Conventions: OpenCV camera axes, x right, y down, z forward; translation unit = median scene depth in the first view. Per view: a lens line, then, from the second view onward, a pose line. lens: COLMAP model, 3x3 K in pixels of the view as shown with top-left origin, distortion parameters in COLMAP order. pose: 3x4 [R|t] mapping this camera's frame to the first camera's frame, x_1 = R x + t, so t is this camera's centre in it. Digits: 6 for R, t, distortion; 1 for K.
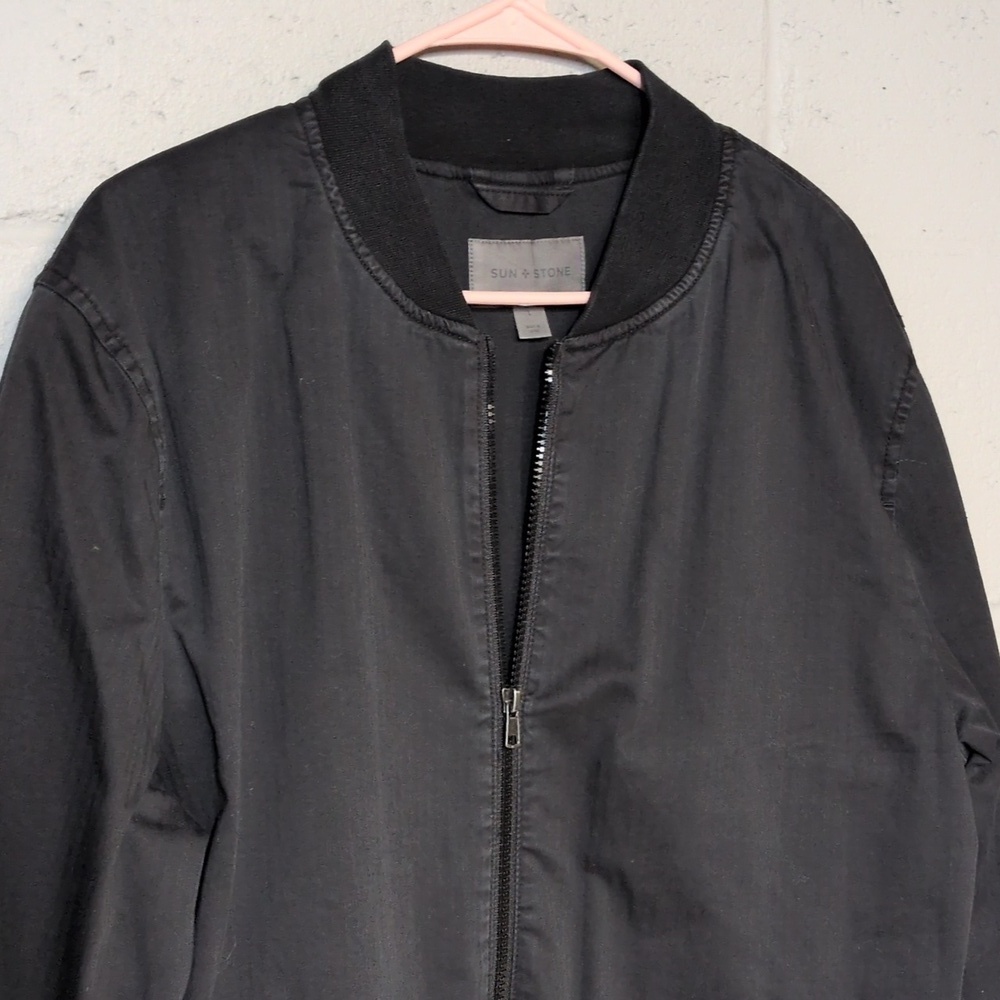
lens RADIAL K [[1756.7, 0, 510.9], [0, 1756.7, 491.9], [0, 0, 1]] dist [0.157559, 0.000000]
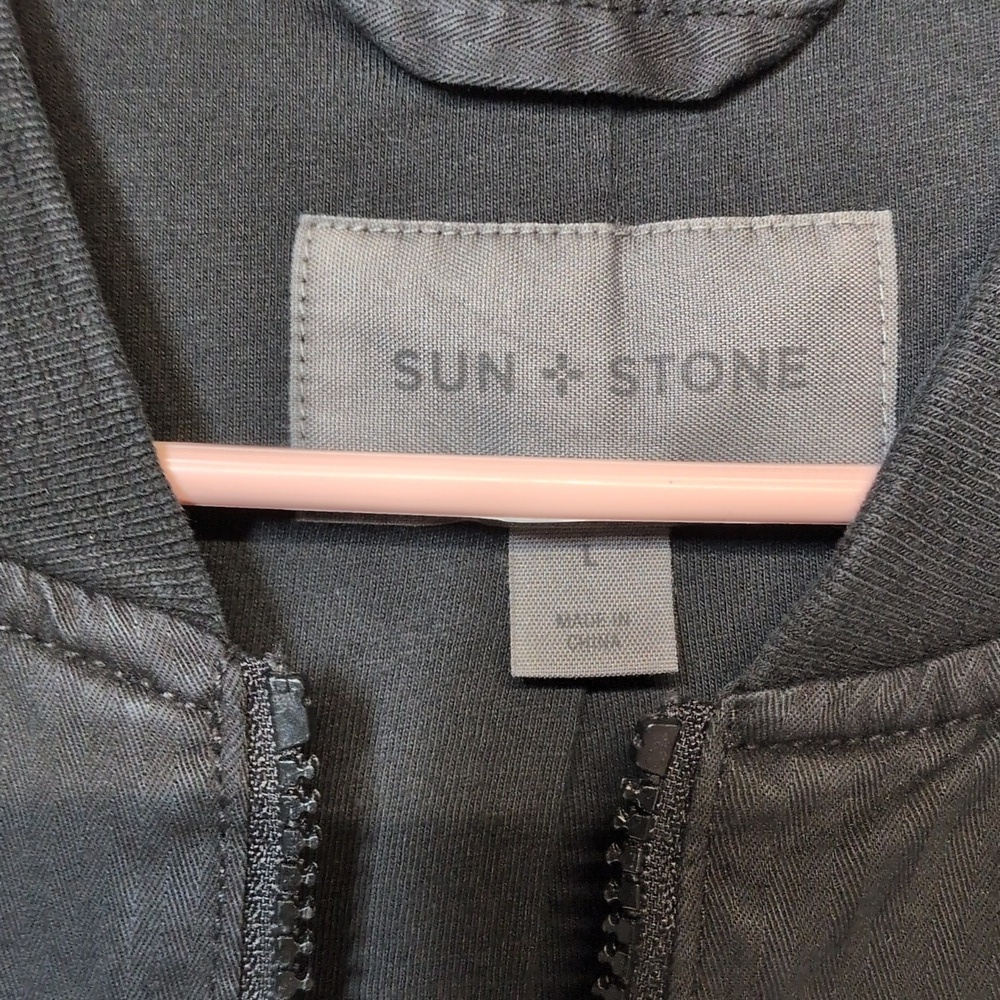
lens RADIAL K [[1756.7, 0, 499.3], [0, 1756.7, 501.8], [0, 0, 1]] dist [0.157559, 0.000000]
pose [[0.902521, 0.035443, -0.429185, 0.094183], [-0.073559, 0.994649, -0.072545, -0.092208], [0.424318, 0.097043, 0.900298, 0.803157]]
